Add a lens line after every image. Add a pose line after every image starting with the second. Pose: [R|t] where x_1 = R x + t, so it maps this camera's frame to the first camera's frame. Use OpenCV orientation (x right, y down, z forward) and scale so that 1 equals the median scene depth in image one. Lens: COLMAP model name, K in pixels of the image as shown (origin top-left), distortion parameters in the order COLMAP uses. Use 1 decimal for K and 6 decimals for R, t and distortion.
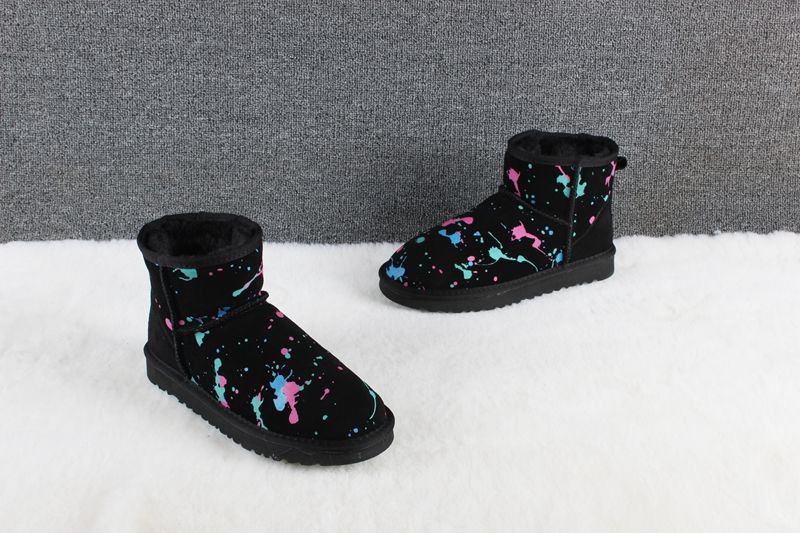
lens RADIAL K [[1148.5, 0, 404.8], [0, 1148.5, 264.8], [0, 0, 1]] dist [-0.027090, 0.000000]
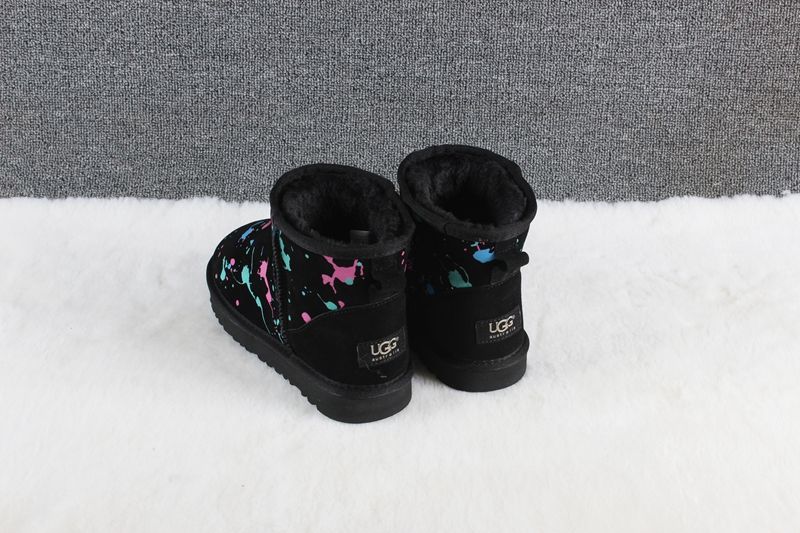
lens RADIAL K [[1215.9, 0, 410.1], [0, 1215.9, 274.2], [0, 0, 1]] dist [-0.012422, 0.000000]
pose [[0.999100, 0.009178, -0.041420, 0.036918], [-0.006278, 0.997554, 0.069612, -0.029322], [0.041958, -0.069289, 0.996714, 0.104019]]
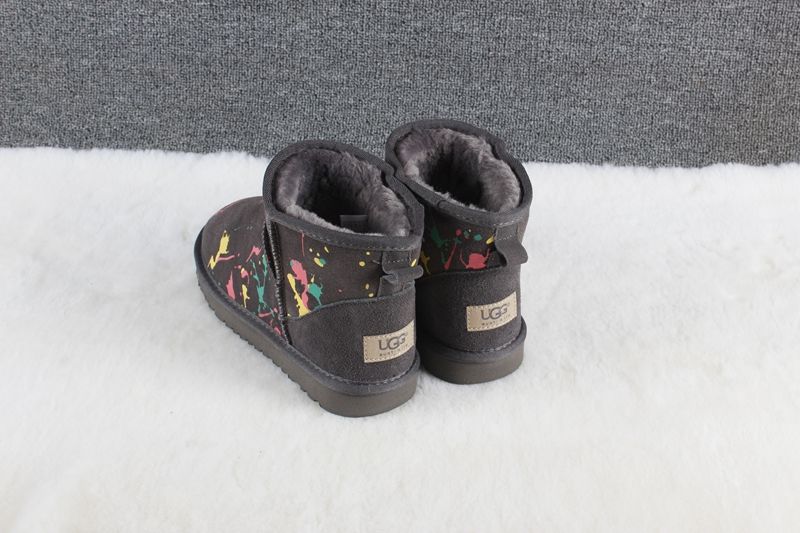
lens RADIAL K [[1215.9, 0, 407.4], [0, 1215.9, 261.6], [0, 0, 1]] dist [-0.012422, 0.000000]
pose [[0.997059, 0.037435, -0.066873, 0.034177], [-0.031095, 0.995138, 0.093454, -0.029585], [0.070046, -0.091100, 0.993375, 0.130544]]
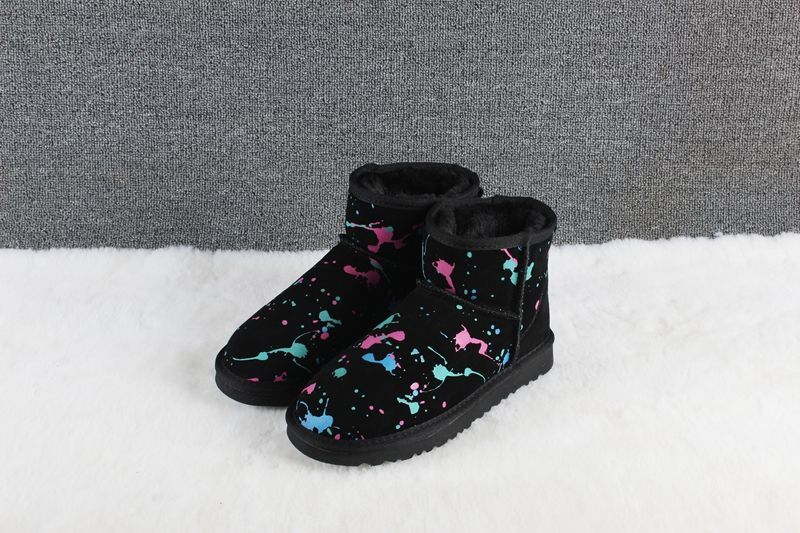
lens RADIAL K [[1215.9, 0, 405.3], [0, 1215.9, 264.0], [0, 0, 1]] dist [-0.012422, 0.000000]
pose [[0.999858, -0.007677, -0.014981, 0.040121], [0.007780, 0.999947, 0.006812, -0.013762], [0.014928, -0.006928, 0.999865, 0.038091]]
